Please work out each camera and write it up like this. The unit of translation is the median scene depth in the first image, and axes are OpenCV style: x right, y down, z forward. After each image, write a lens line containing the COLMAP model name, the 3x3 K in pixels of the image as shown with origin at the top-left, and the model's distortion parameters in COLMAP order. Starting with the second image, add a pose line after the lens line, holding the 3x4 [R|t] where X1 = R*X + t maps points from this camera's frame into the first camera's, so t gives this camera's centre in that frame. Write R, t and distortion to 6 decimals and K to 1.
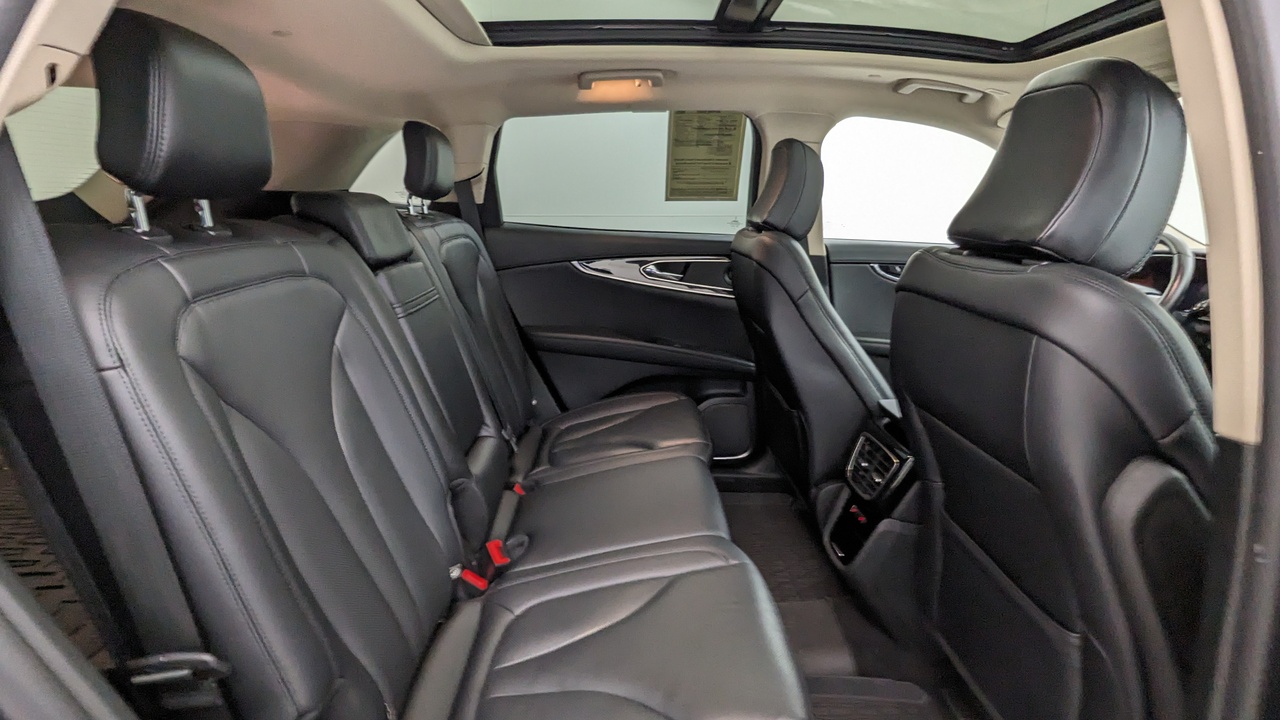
lens RADIAL K [[619.9, 0, 644.7], [0, 619.9, 354.9], [0, 0, 1]] dist [0.000612, -0.000103]
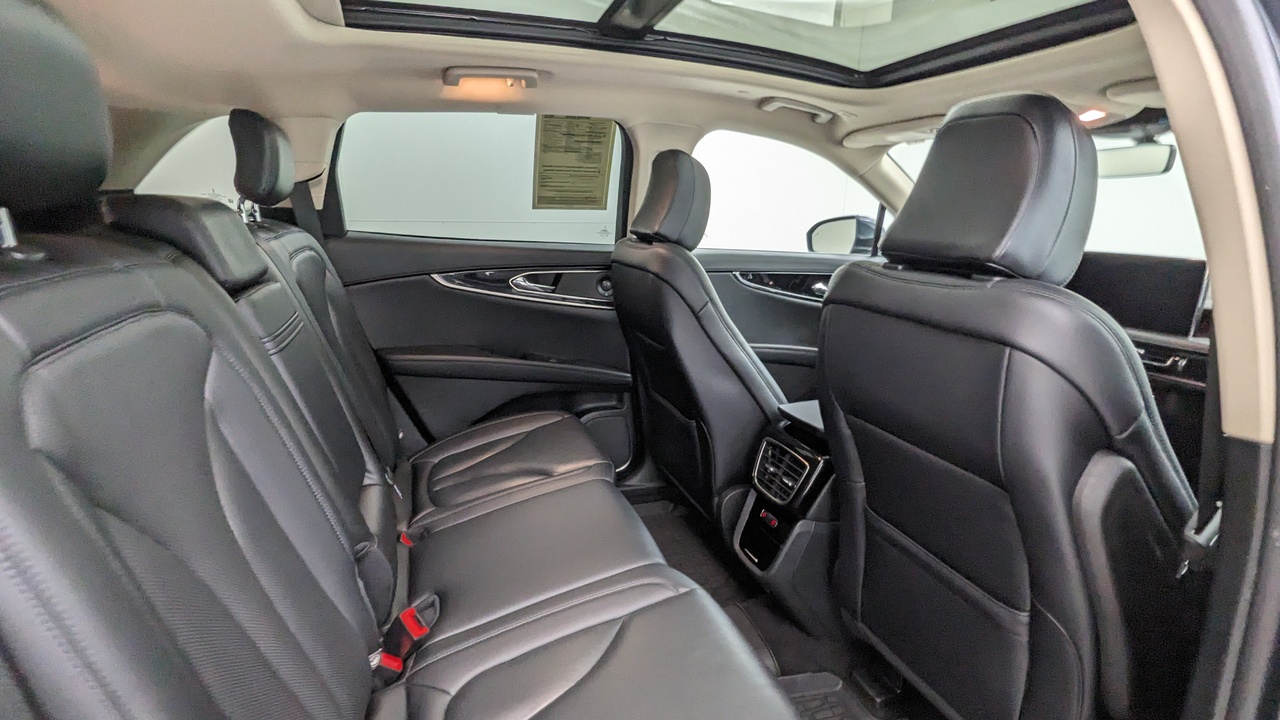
lens RADIAL K [[619.9, 0, 645.3], [0, 619.9, 355.5], [0, 0, 1]] dist [0.000612, -0.000103]
pose [[0.954792, -0.055907, 0.291969, -0.133073], [0.057765, 0.998328, 0.002261, -0.026117], [-0.291608, 0.014707, 0.956425, 0.073665]]
